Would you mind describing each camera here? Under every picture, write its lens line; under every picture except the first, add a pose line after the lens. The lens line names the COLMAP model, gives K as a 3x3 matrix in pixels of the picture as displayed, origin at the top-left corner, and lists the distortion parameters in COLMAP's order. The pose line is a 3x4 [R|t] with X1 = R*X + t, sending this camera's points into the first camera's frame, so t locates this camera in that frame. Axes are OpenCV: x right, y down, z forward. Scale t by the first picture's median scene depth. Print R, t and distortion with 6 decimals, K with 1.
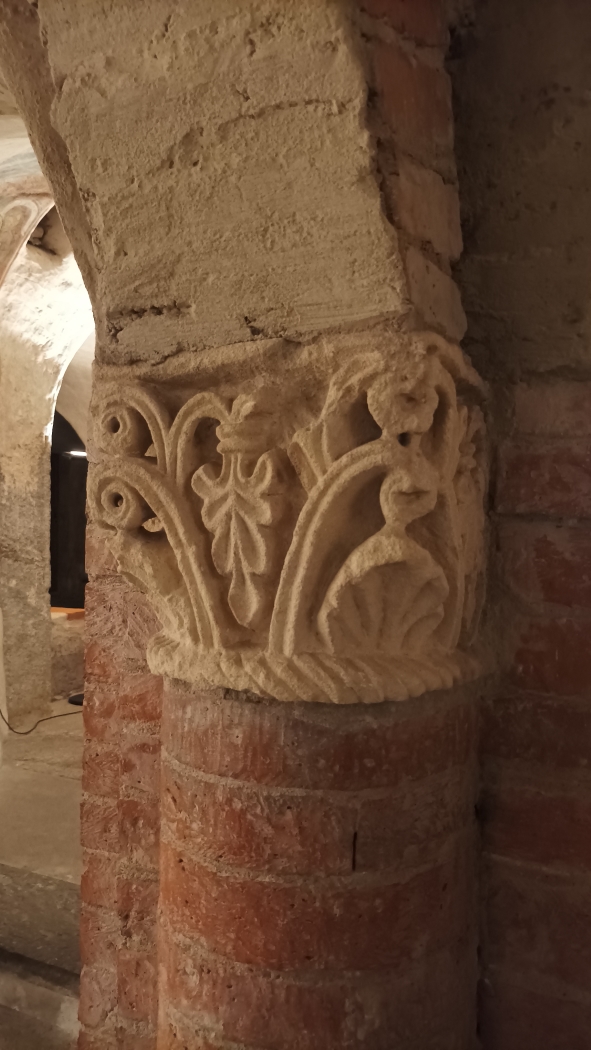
lens RADIAL K [[786.0, 0, 294.6], [0, 786.0, 522.6], [0, 0, 1]] dist [0.022015, -0.016065]
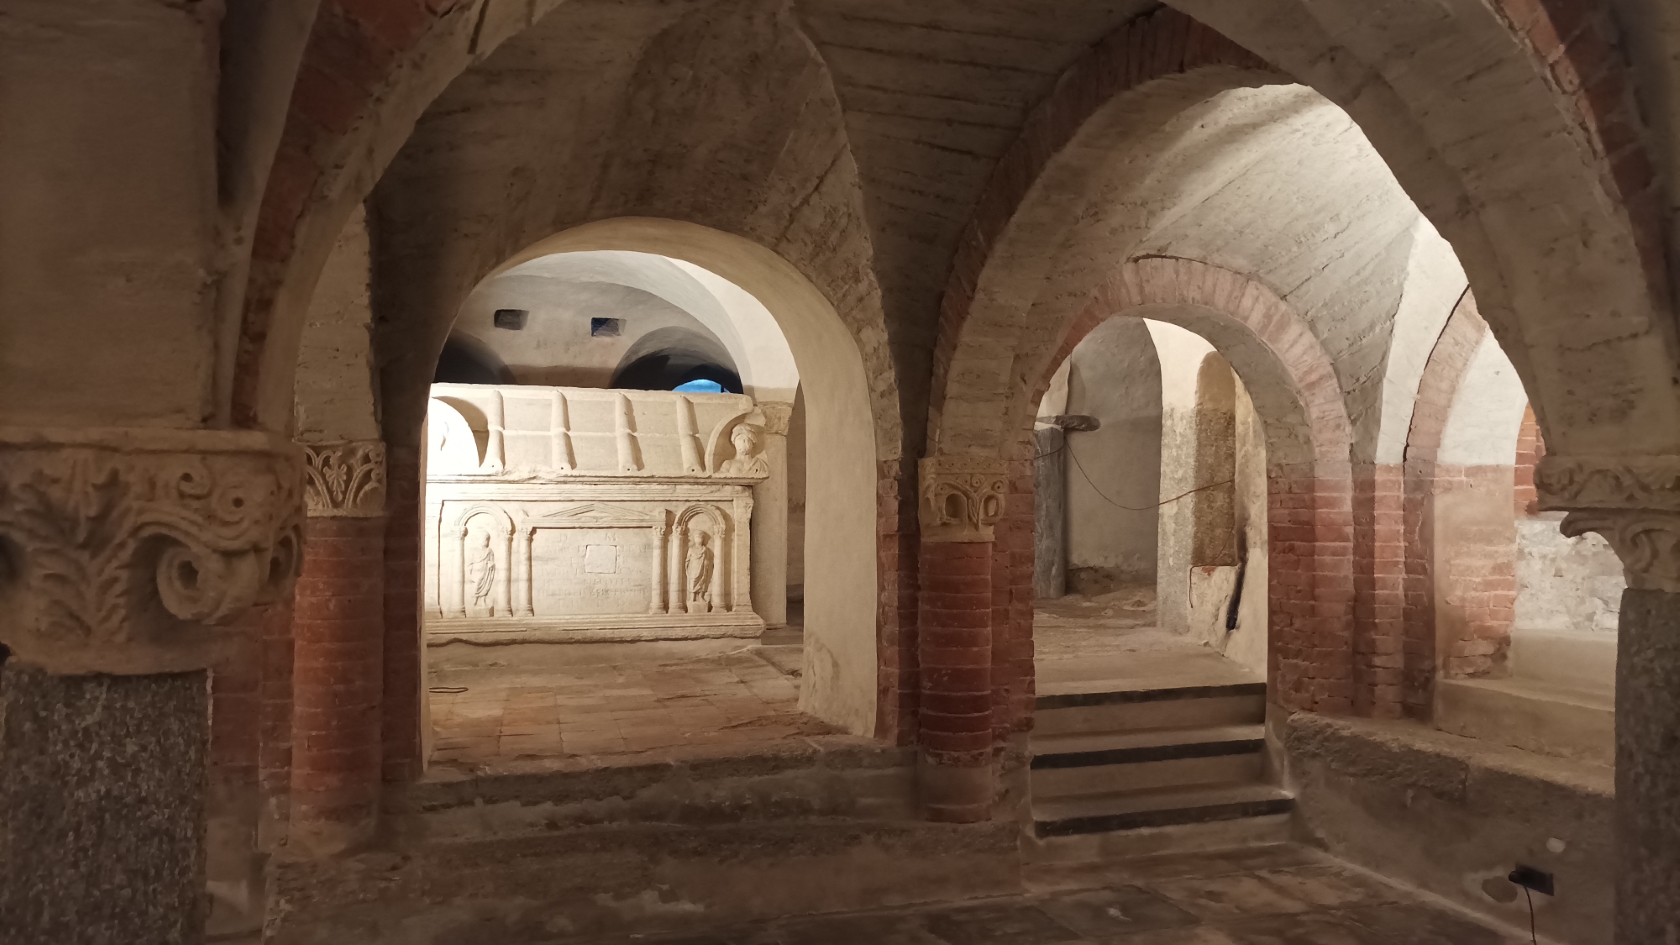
lens RADIAL K [[1257.7, 0, 838.6], [0, 1257.7, 467.9], [0, 0, 1]] dist [0.022015, -0.016065]
pose [[0.753891, 0.009041, 0.656937, -2.655688], [0.002980, 0.999848, -0.017180, 0.064852], [-0.656992, 0.014909, 0.753750, -6.349914]]
